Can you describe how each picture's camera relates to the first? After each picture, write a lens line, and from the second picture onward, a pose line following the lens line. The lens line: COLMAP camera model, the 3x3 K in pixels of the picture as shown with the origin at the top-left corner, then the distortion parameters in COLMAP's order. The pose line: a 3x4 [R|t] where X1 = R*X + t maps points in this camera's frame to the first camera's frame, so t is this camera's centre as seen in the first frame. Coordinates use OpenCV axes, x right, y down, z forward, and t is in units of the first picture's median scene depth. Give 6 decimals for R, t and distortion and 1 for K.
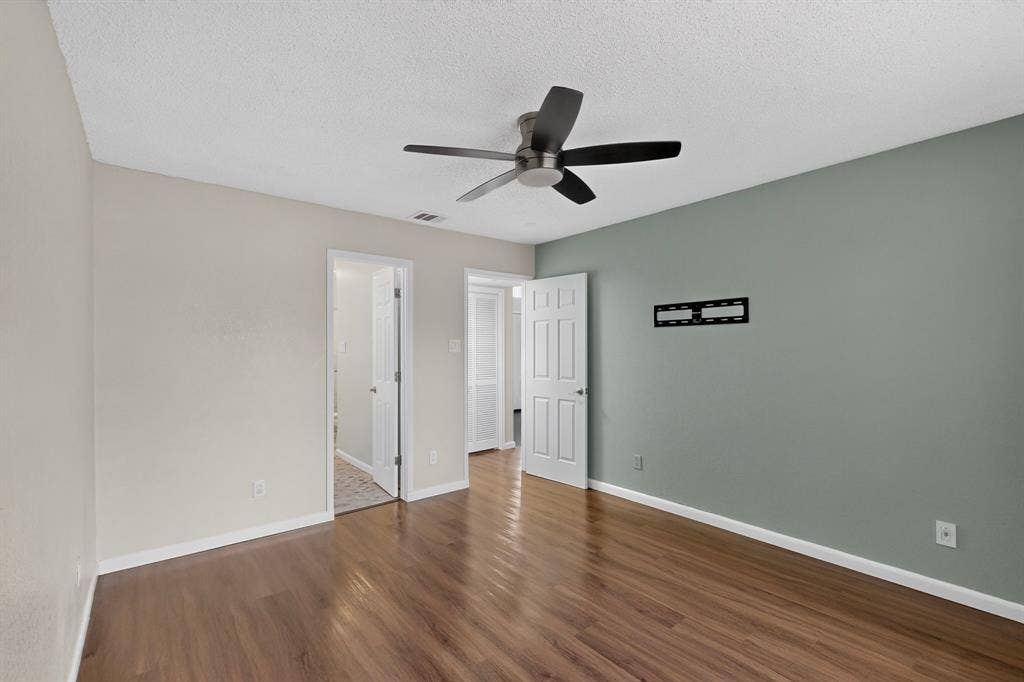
lens RADIAL K [[447.5, 0, 512.1], [0, 447.5, 340.9], [0, 0, 1]] dist [0.001021, 0.000021]
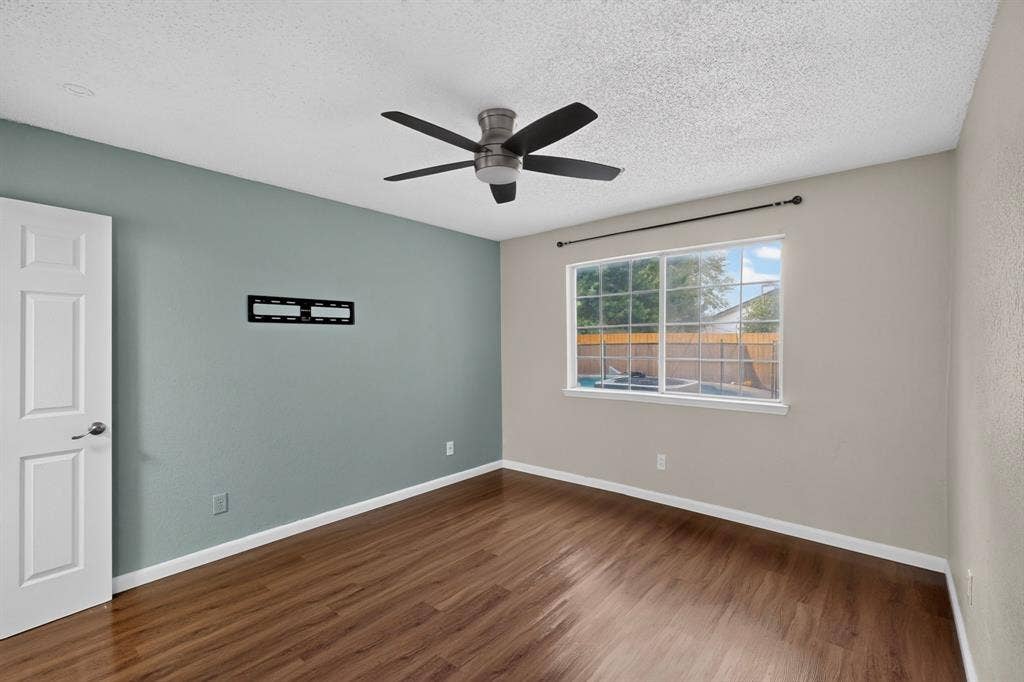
lens RADIAL K [[447.5, 0, 512.3], [0, 447.5, 345.5], [0, 0, 1]] dist [0.001021, 0.000021]
pose [[-0.176918, 0.005653, 0.984209, -0.594359], [-0.001591, 0.999981, -0.006030, 0.016459], [-0.984224, -0.002633, -0.176906, 0.737672]]
